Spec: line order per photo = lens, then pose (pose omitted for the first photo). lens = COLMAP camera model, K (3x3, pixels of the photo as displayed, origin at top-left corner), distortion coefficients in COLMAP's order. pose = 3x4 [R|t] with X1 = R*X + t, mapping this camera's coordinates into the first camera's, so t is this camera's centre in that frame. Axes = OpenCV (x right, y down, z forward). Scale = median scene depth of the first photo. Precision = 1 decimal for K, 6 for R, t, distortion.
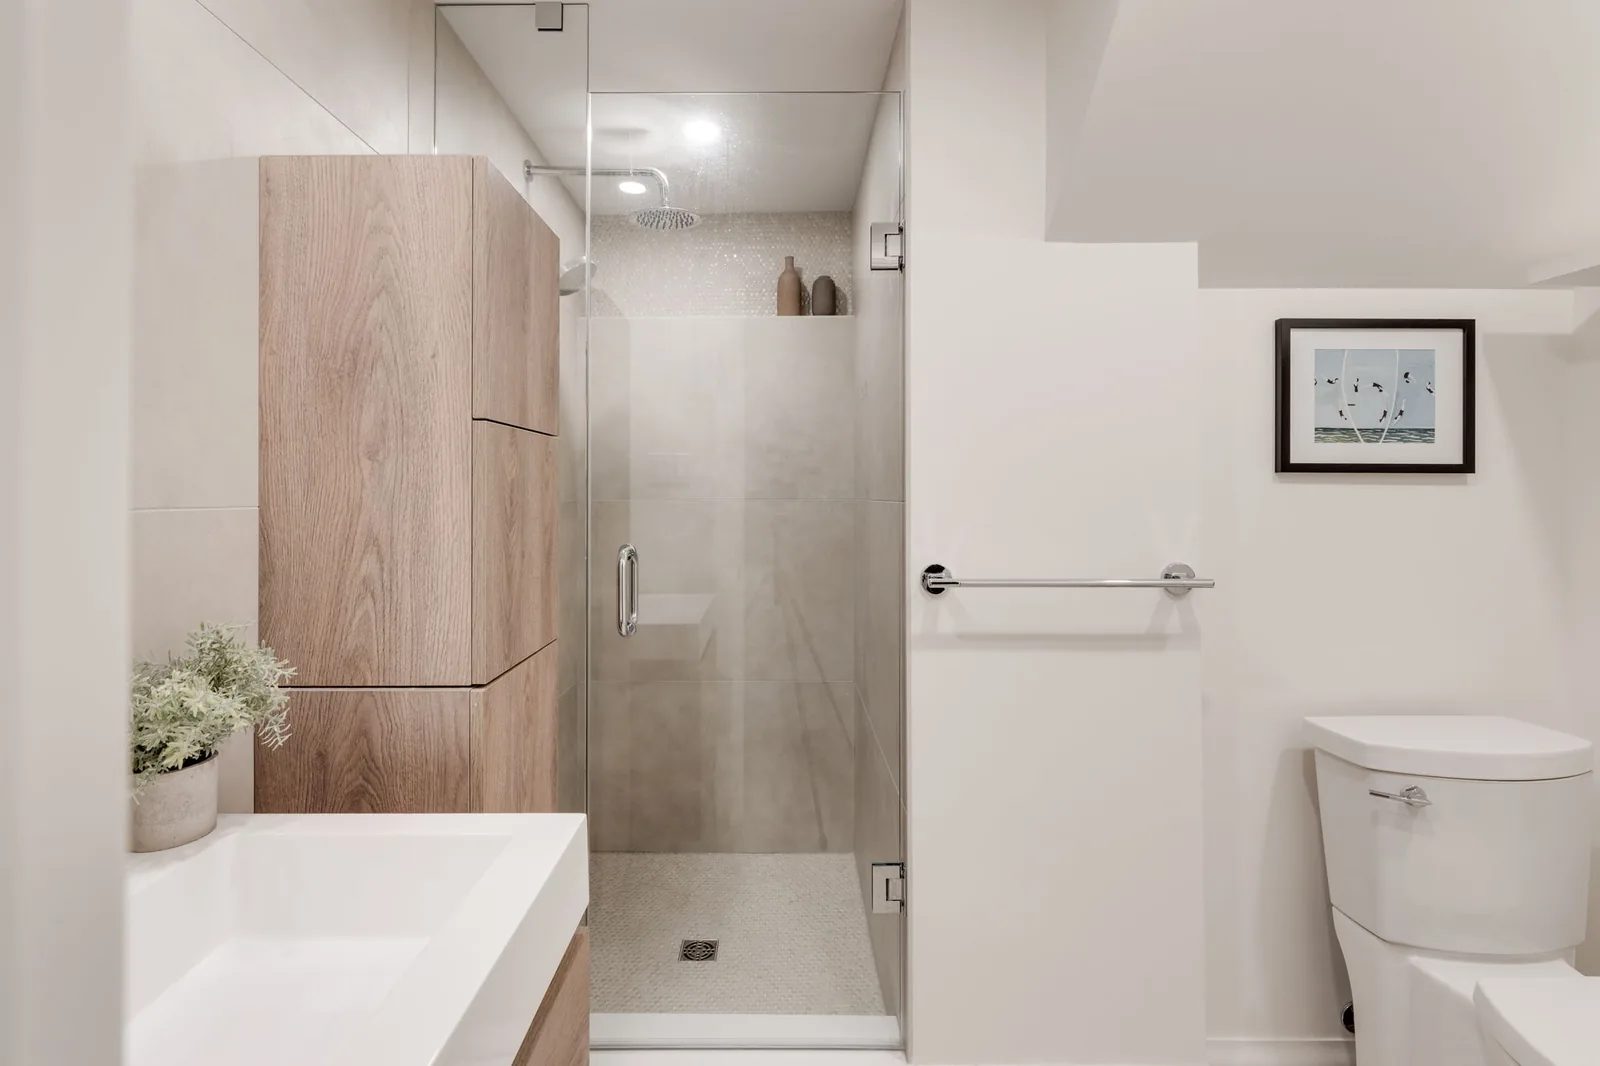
lens RADIAL K [[749.1, 0, 816.0], [0, 749.1, 481.7], [0, 0, 1]] dist [0.005655, 0.000545]
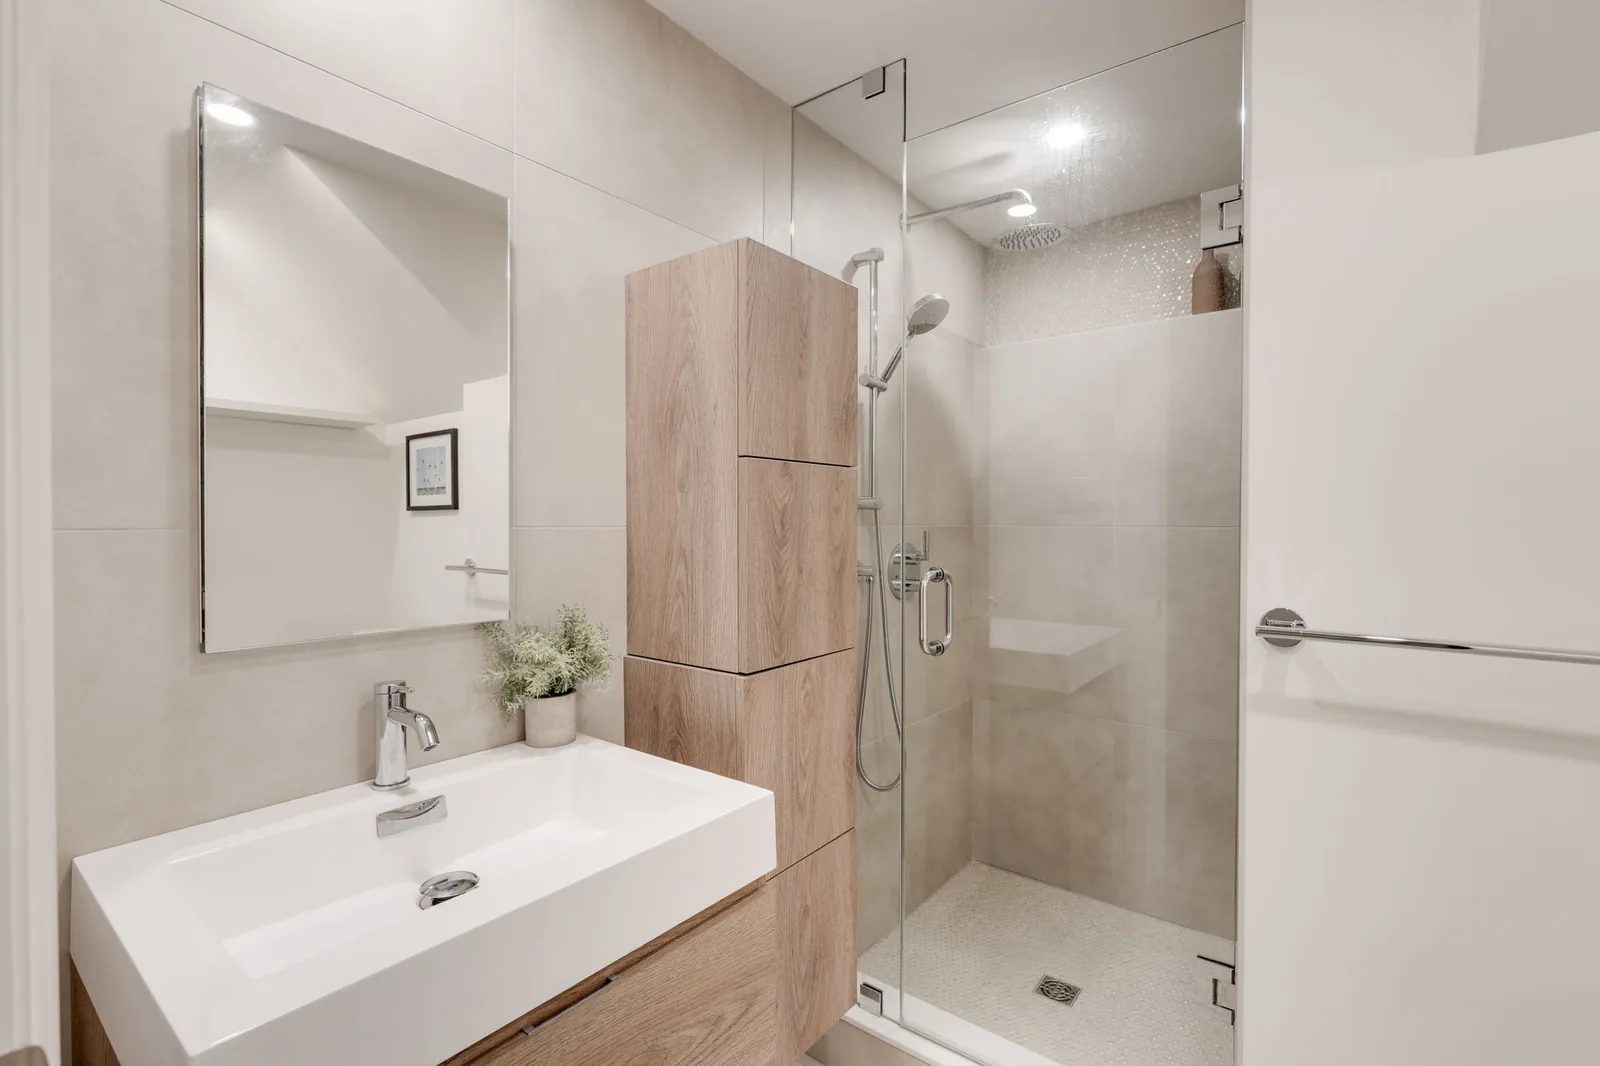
lens RADIAL K [[749.1, 0, 808.9], [0, 749.1, 523.3], [0, 0, 1]] dist [0.005655, 0.000545]
pose [[0.788634, 0.006894, -0.614825, 0.361059], [0.005788, 0.999810, 0.018635, 0.003063], [0.614836, -0.018254, 0.788443, 0.099146]]
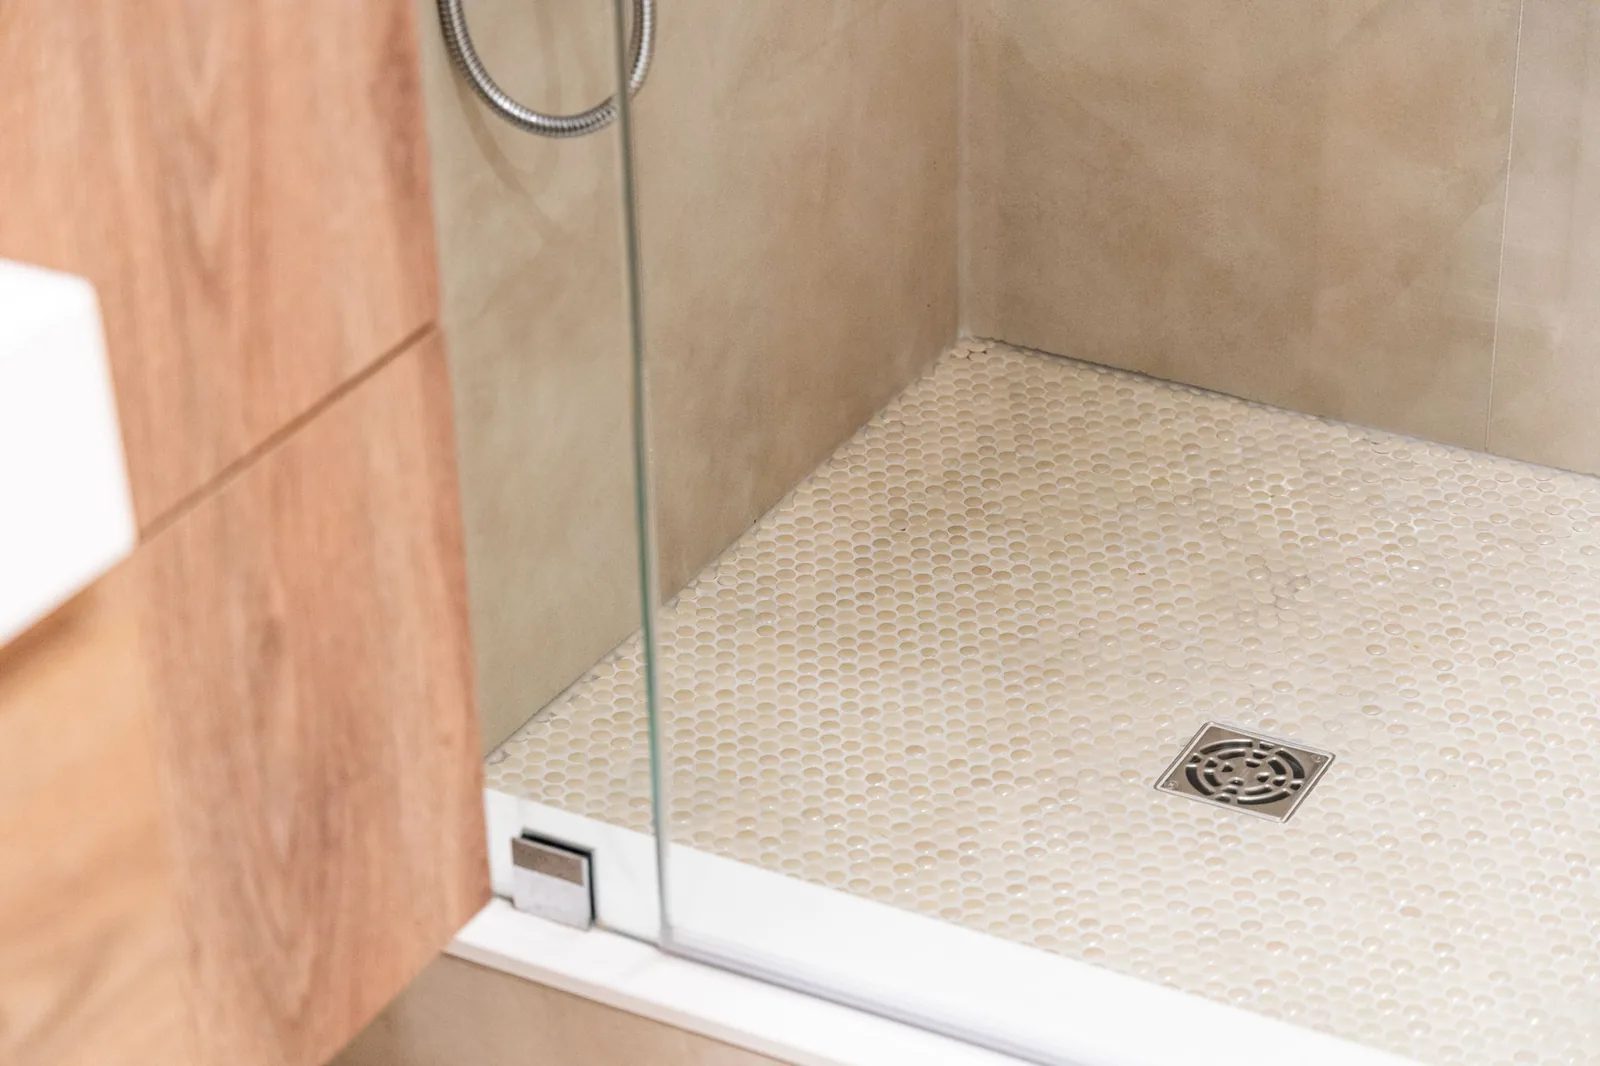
lens RADIAL K [[3709.5, 0, 800.6], [0, 3709.5, 532.9], [0, 0, 1]] dist [0.107428, 0.000000]
pose [[0.875138, 0.209100, -0.436360, 0.506184], [0.030997, 0.875728, 0.481808, -0.154314], [0.482879, -0.435175, 0.759902, -0.045951]]
